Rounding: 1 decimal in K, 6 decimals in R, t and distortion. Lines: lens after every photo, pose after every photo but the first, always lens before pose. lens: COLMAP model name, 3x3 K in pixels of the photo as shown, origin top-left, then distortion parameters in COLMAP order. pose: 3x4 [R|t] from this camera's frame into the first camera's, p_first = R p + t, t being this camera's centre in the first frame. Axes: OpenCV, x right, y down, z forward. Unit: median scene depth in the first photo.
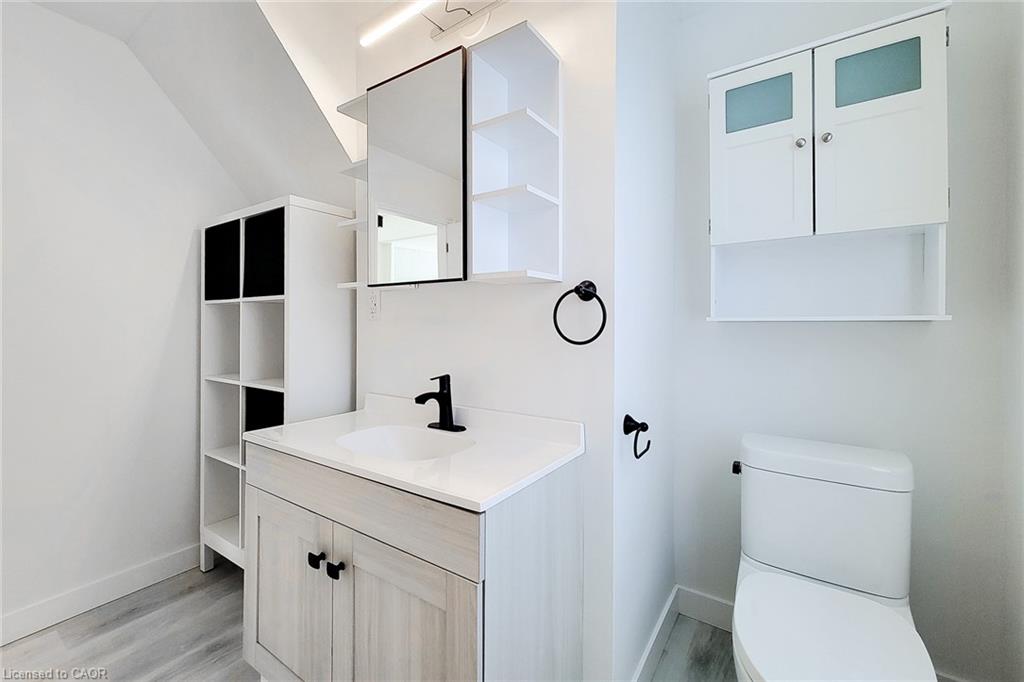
lens RADIAL K [[428.3, 0, 512.5], [0, 428.3, 316.7], [0, 0, 1]] dist [0.000608, -0.000007]
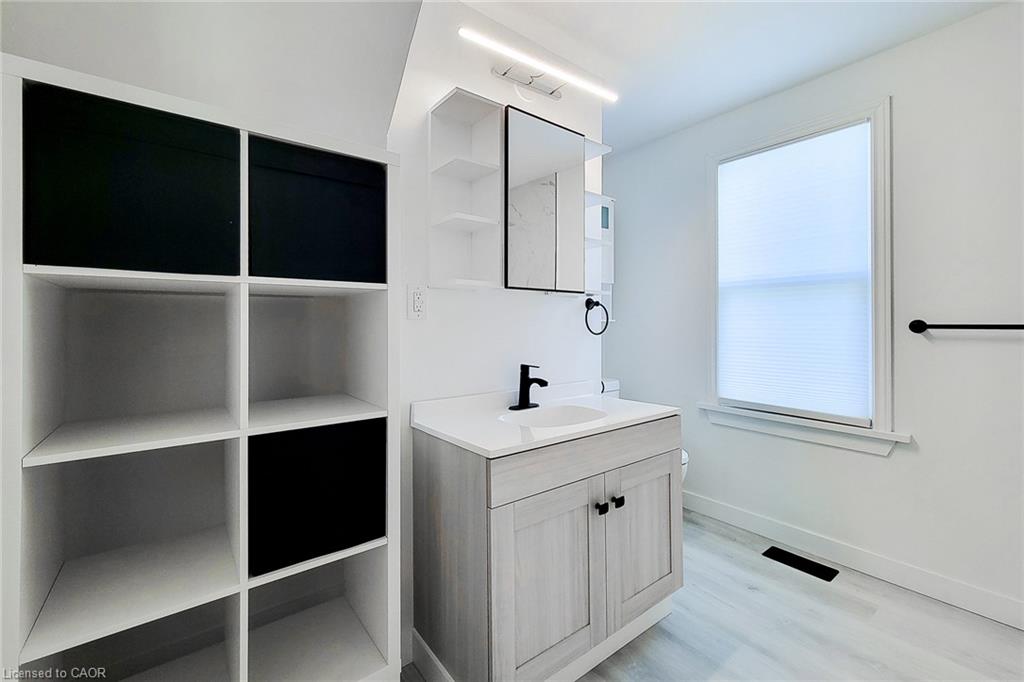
lens RADIAL K [[428.3, 0, 512.5], [0, 428.3, 316.7], [0, 0, 1]] dist [0.000608, -0.000007]
pose [[0.322615, 0.018281, 0.946354, -1.433596], [-0.009640, 0.999825, -0.016028, 0.020033], [-0.946481, -0.003952, 0.322735, 0.686762]]
